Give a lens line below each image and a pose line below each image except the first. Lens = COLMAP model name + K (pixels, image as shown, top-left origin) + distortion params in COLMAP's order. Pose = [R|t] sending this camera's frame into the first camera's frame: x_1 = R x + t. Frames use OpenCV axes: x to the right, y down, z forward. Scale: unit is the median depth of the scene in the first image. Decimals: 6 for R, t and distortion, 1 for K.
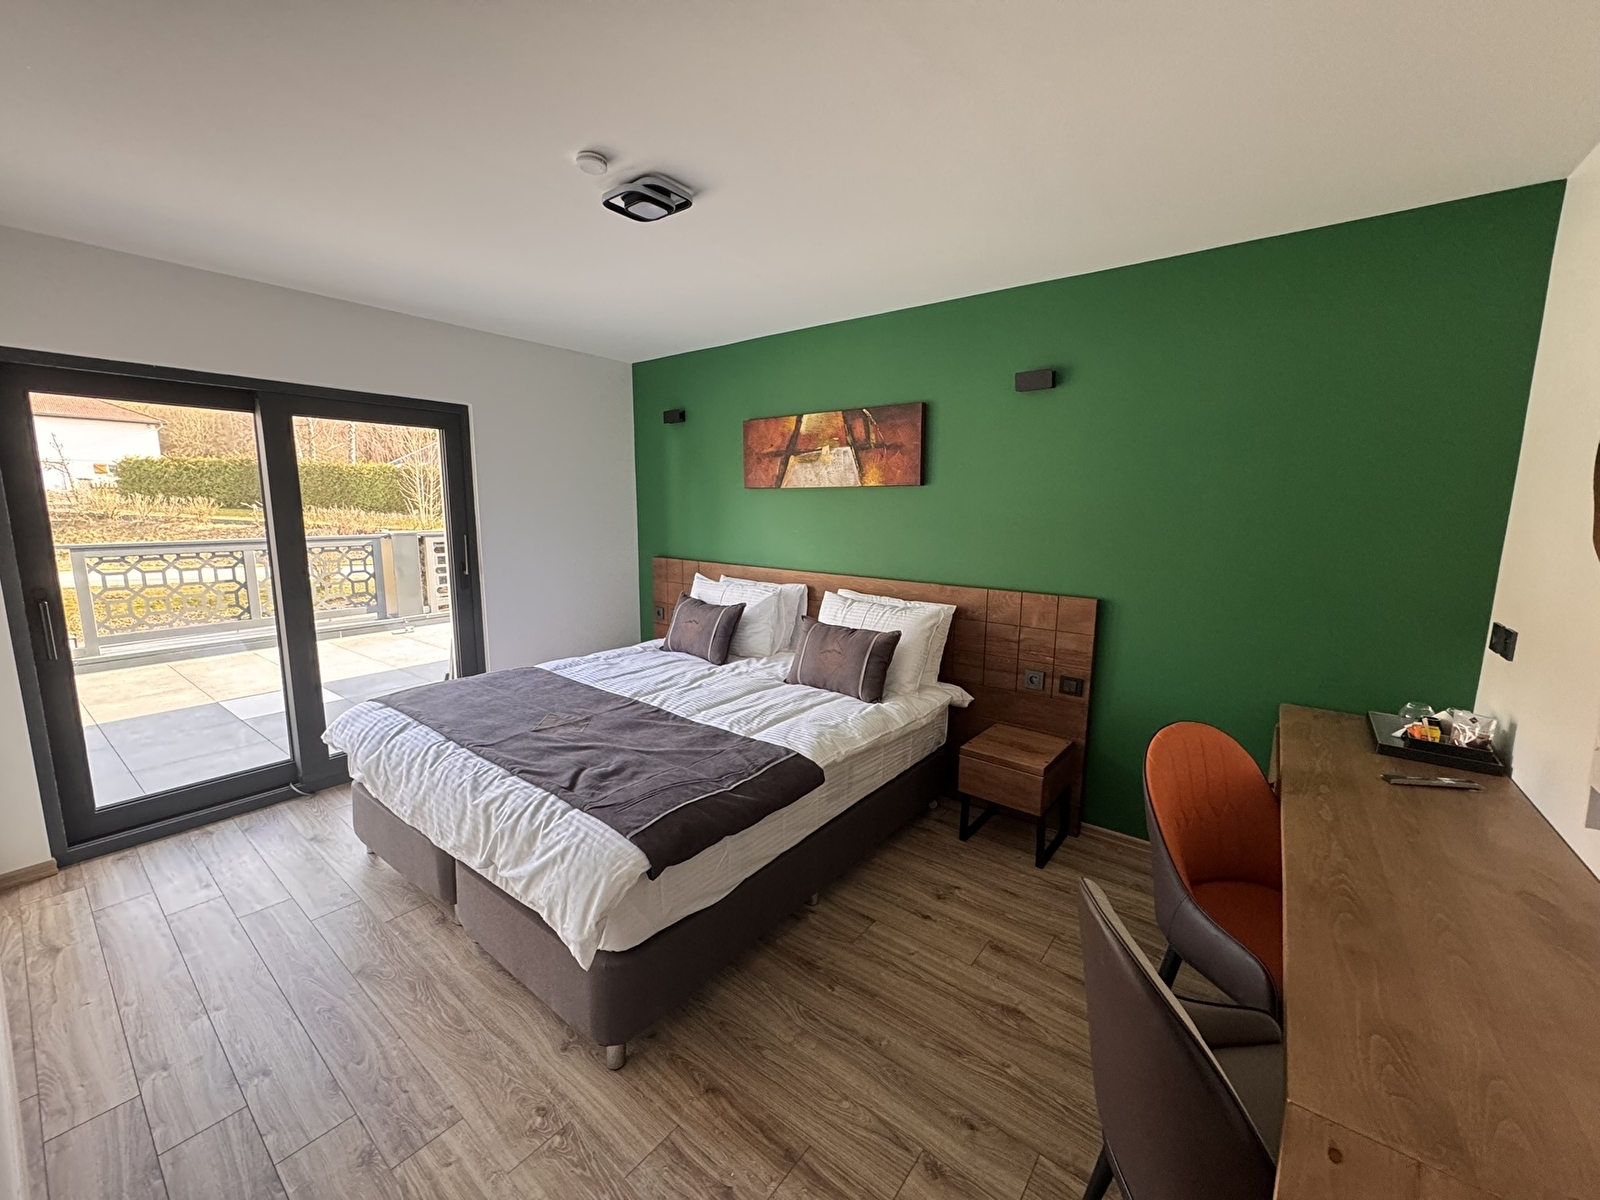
lens RADIAL K [[638.4, 0, 790.3], [0, 638.4, 598.1], [0, 0, 1]] dist [-0.001712, 0.000131]
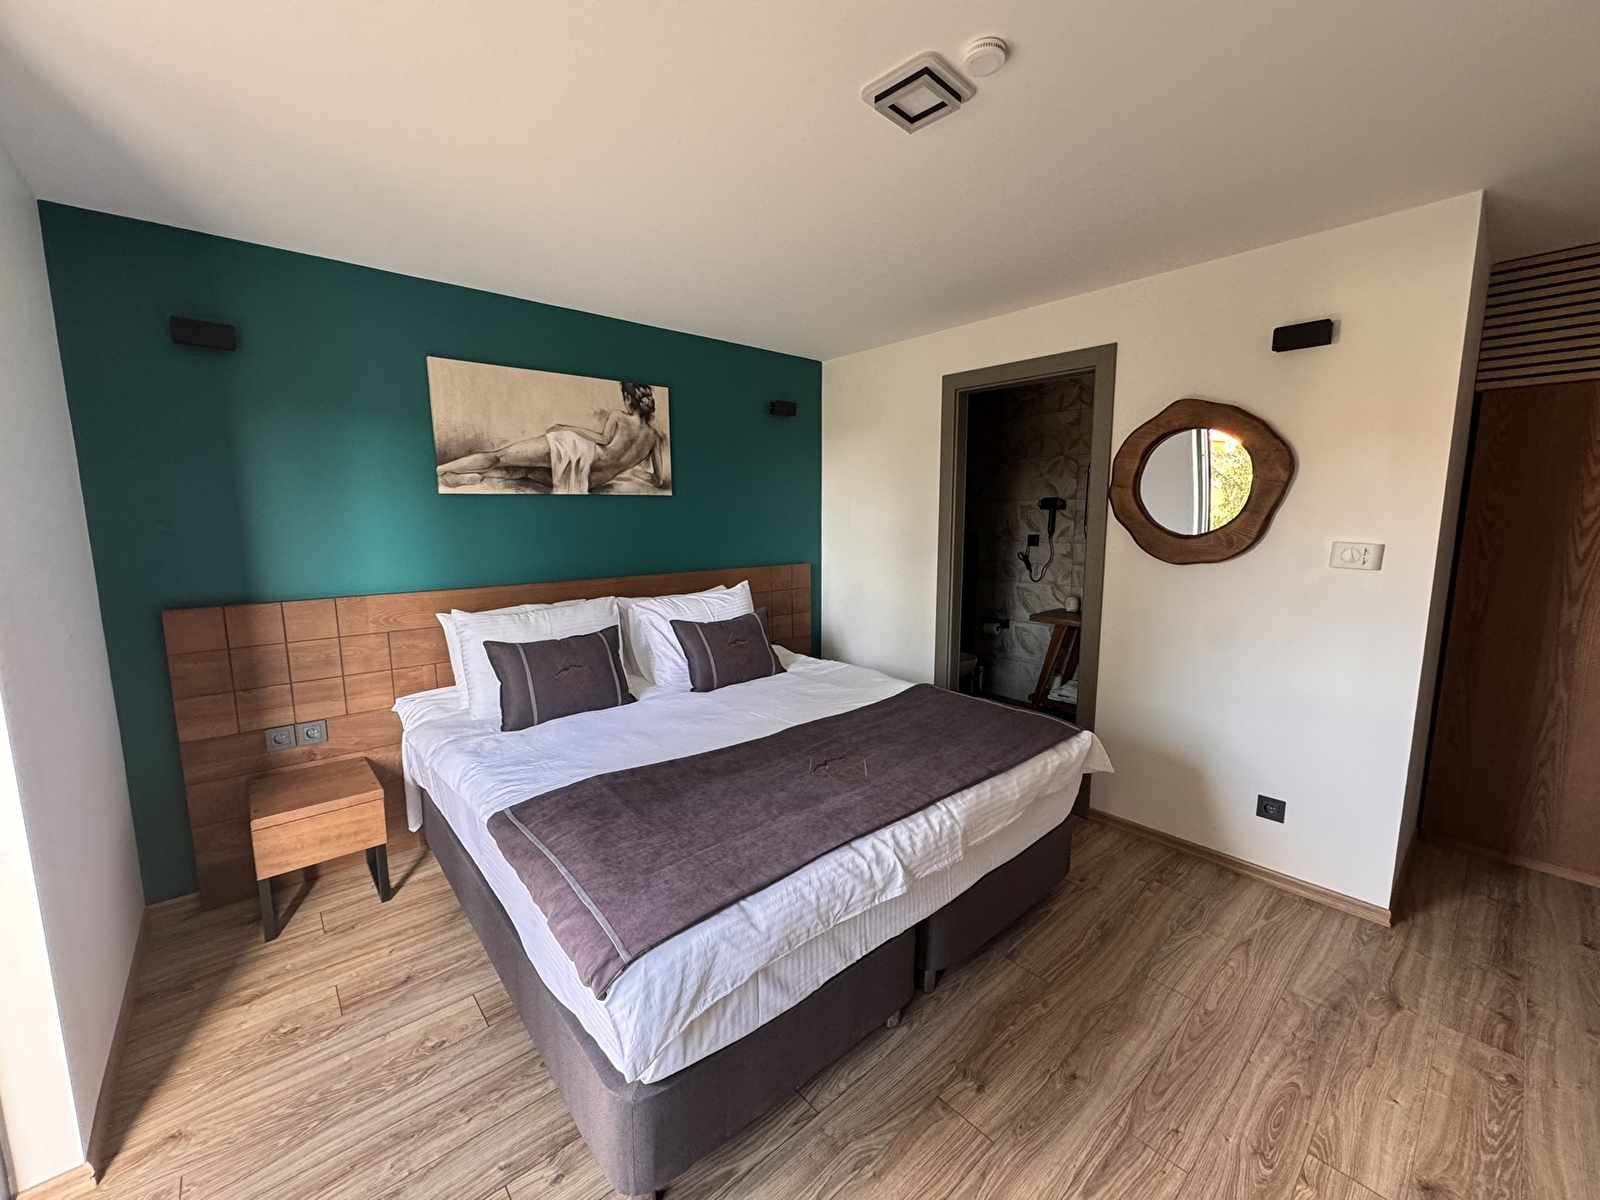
lens RADIAL K [[638.4, 0, 792.9], [0, 638.4, 596.9], [0, 0, 1]] dist [-0.001712, 0.000131]
pose [[0.183979, -0.138495, 0.973124, -1.660618], [0.167902, 0.979901, 0.107716, -0.230887], [-0.968484, 0.143572, 0.203535, 1.440732]]
